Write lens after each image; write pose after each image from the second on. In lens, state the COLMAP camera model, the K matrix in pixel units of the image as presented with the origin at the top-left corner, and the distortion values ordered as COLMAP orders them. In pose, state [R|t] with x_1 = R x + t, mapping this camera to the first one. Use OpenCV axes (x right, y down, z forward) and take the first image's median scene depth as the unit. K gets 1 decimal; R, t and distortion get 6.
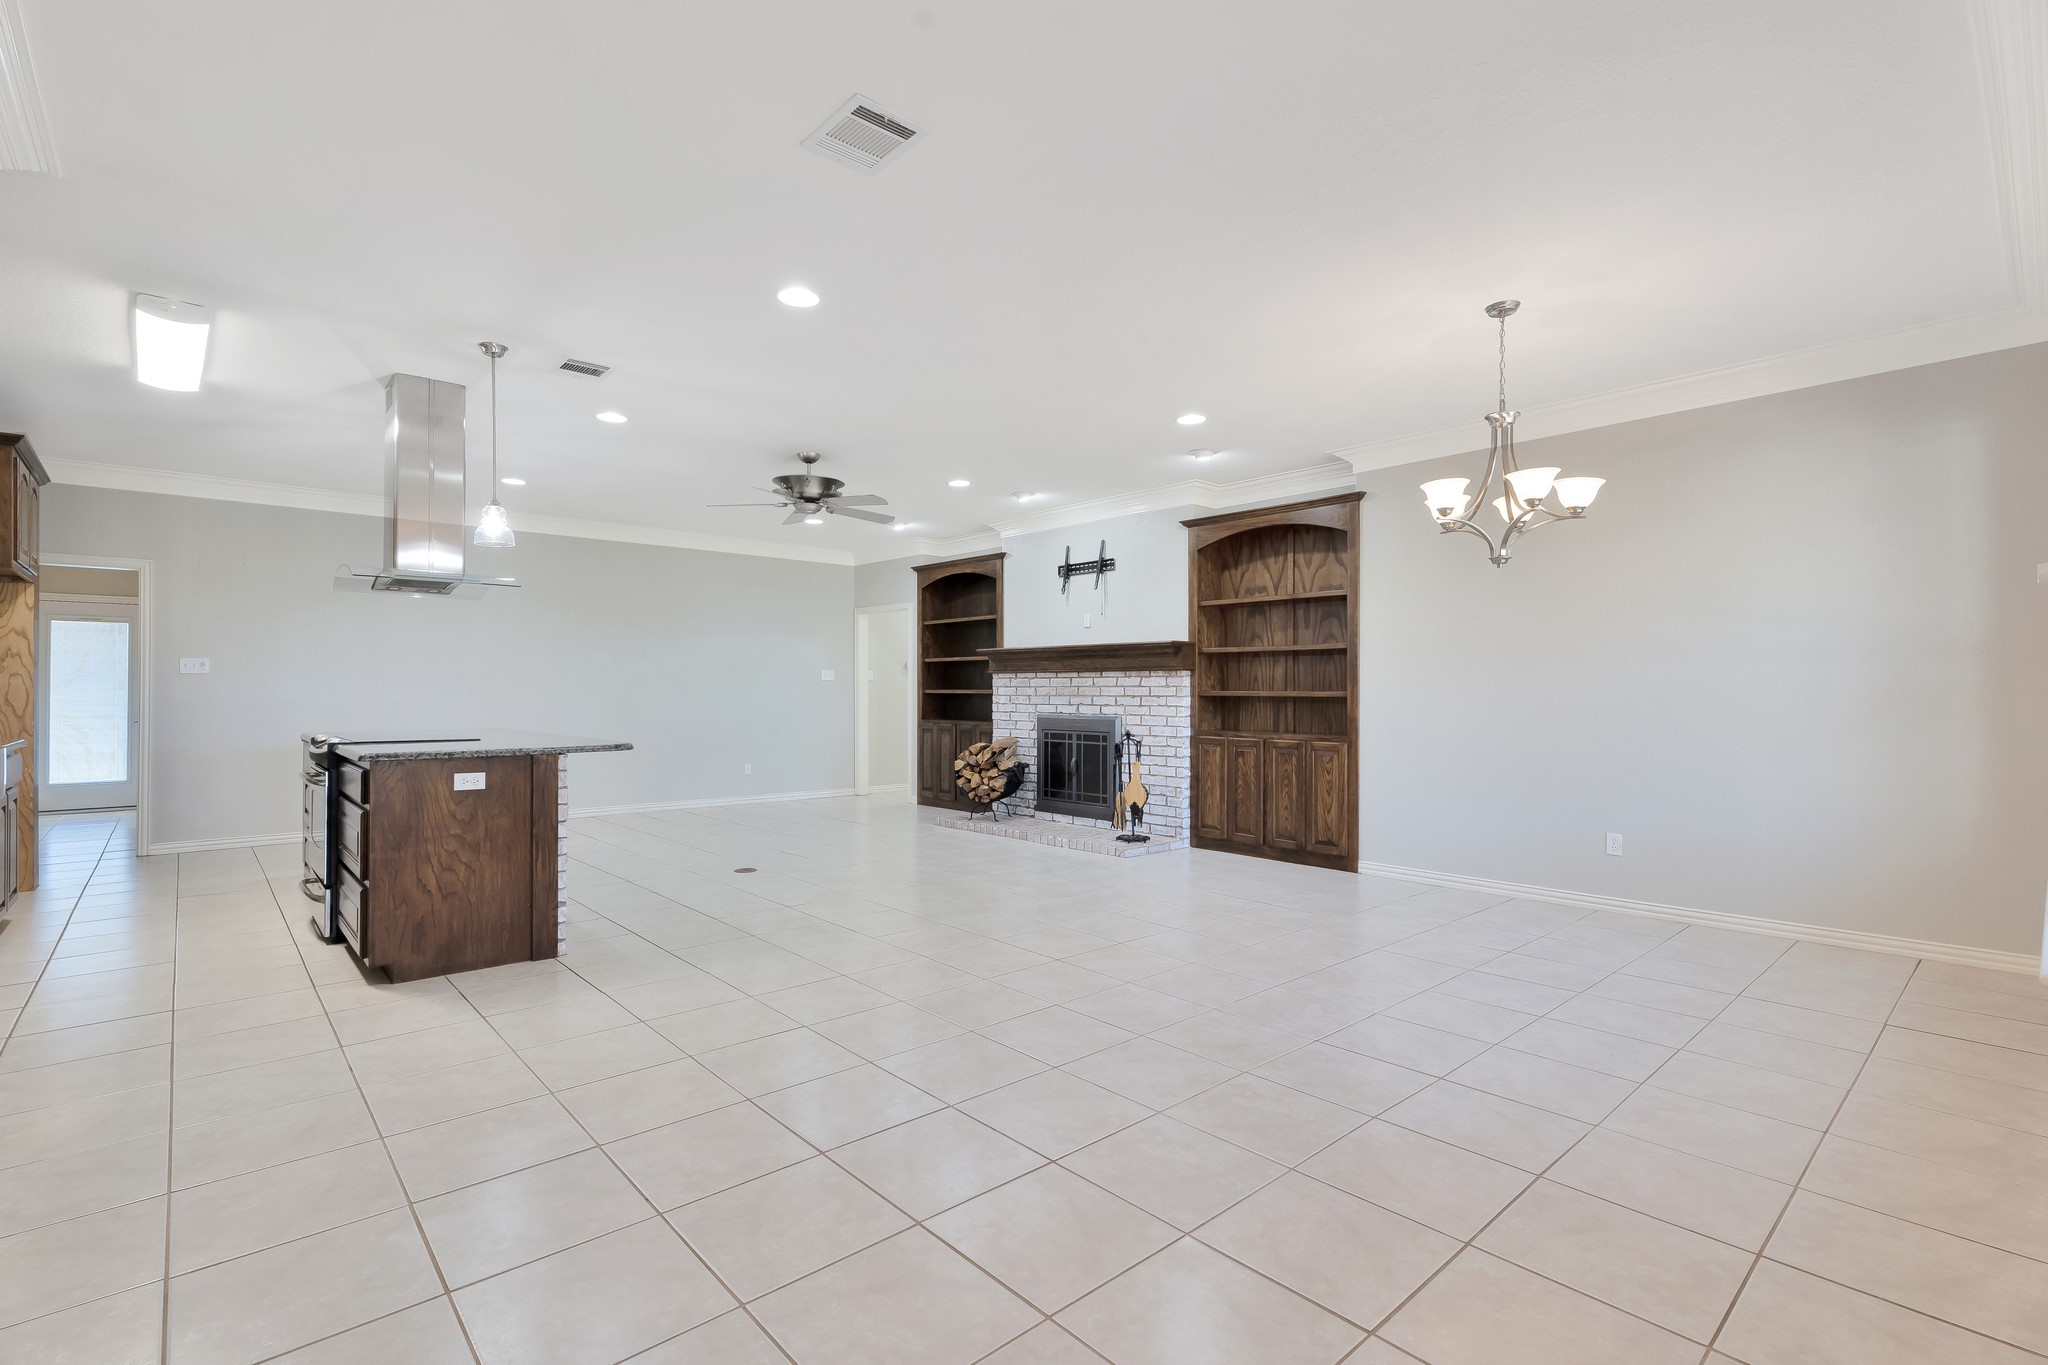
lens RADIAL K [[933.6, 0, 1010.8], [0, 933.6, 686.9], [0, 0, 1]] dist [-0.001595, -0.000123]
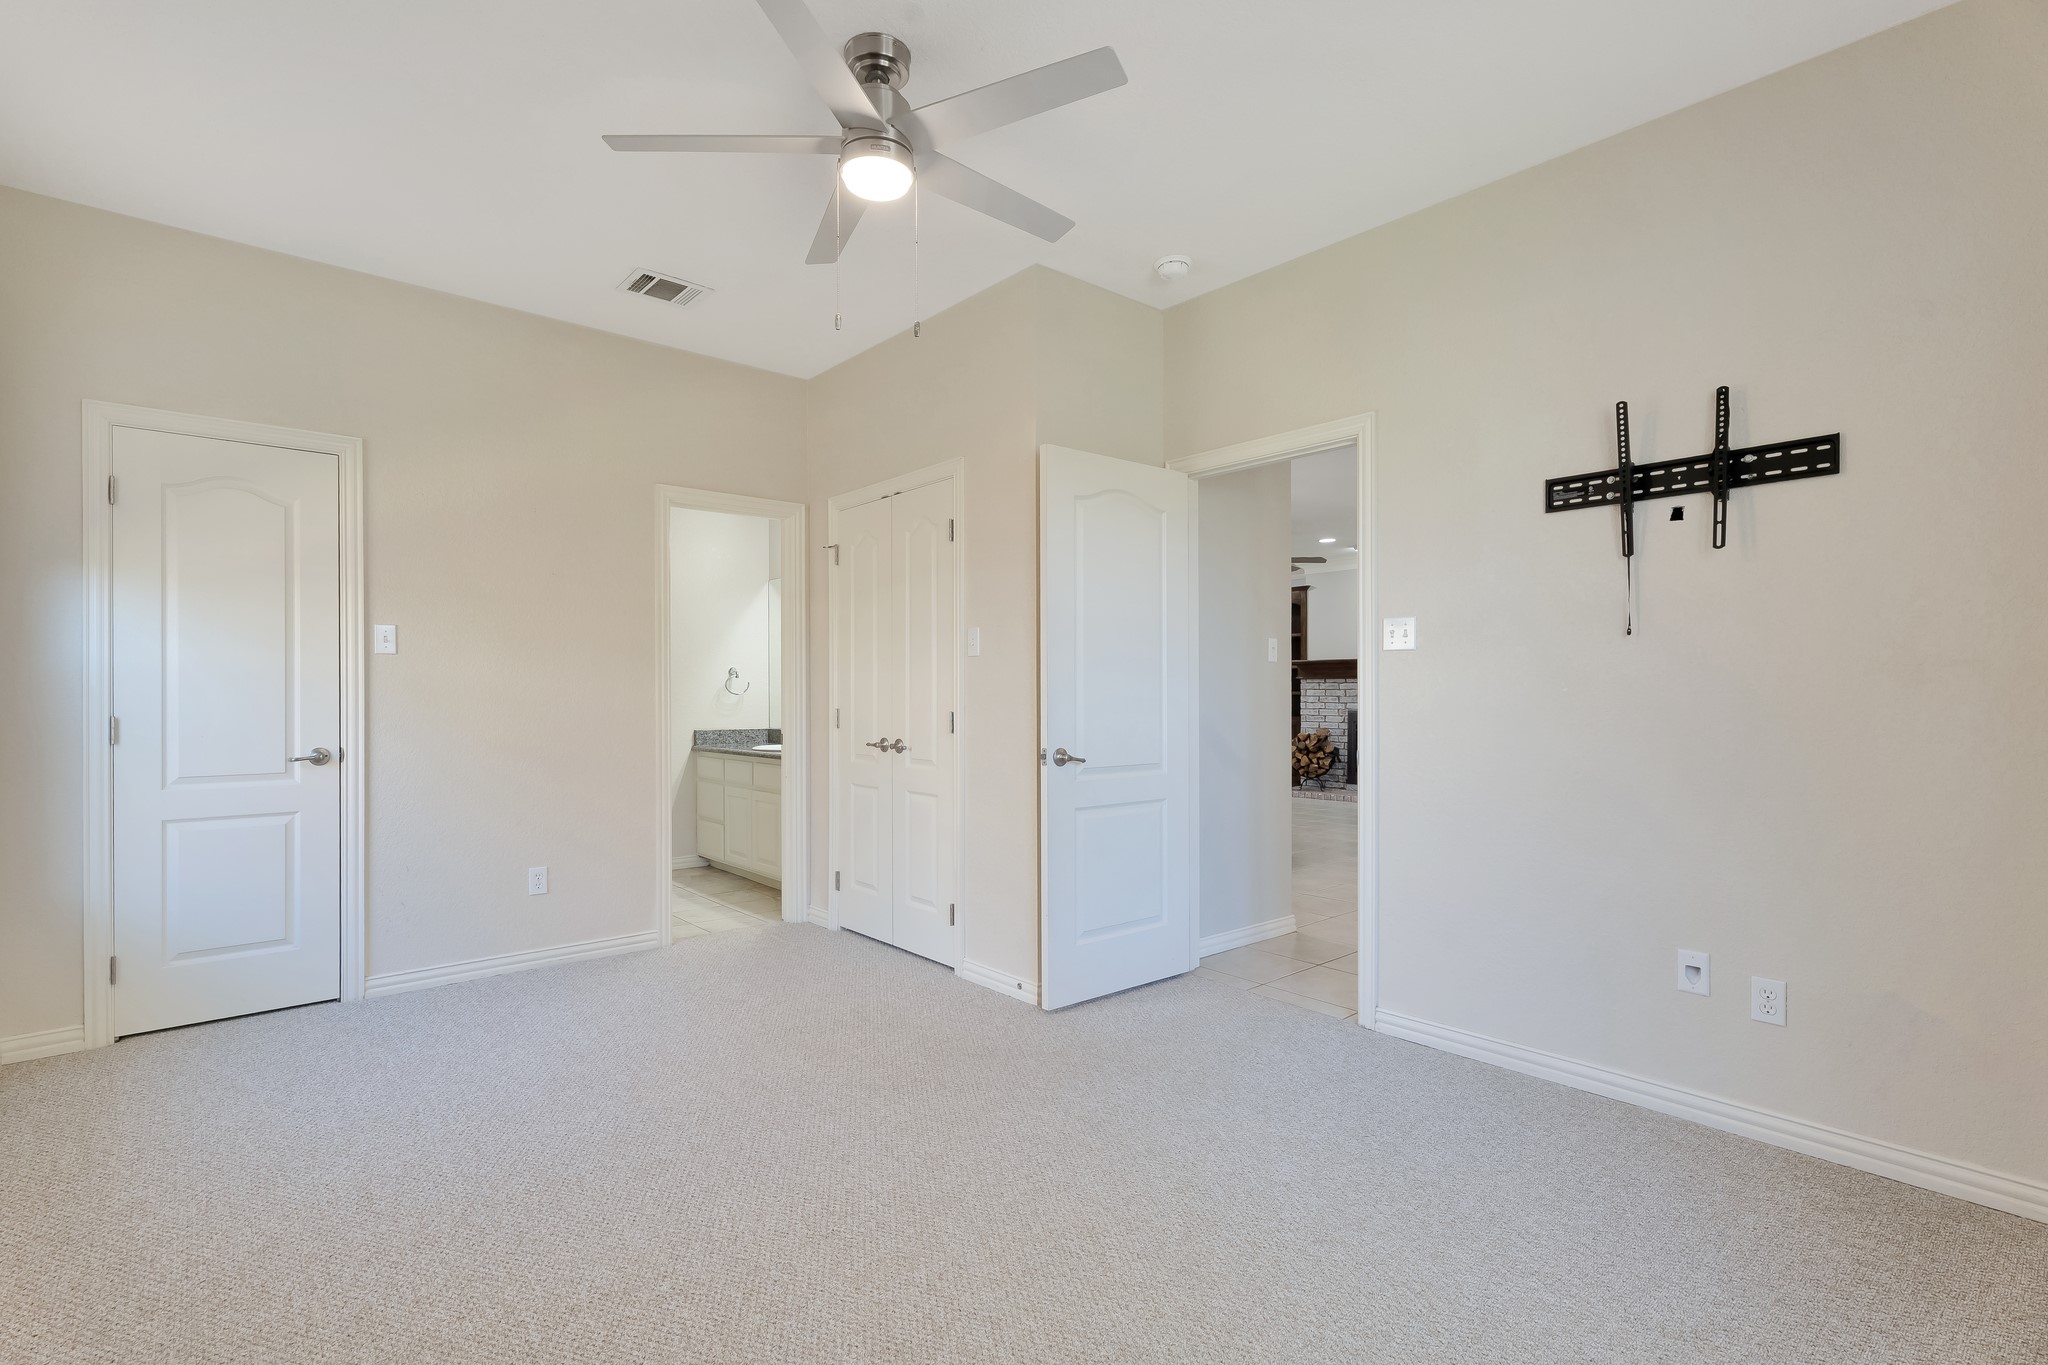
lens RADIAL K [[933.6, 0, 1010.8], [0, 933.6, 686.9], [0, 0, 1]] dist [-0.001595, -0.000123]
pose [[0.999892, -0.005522, -0.013616, -0.463301], [0.005559, 0.999981, 0.002724, -0.010895], [0.013601, -0.002800, 0.999904, -0.348548]]
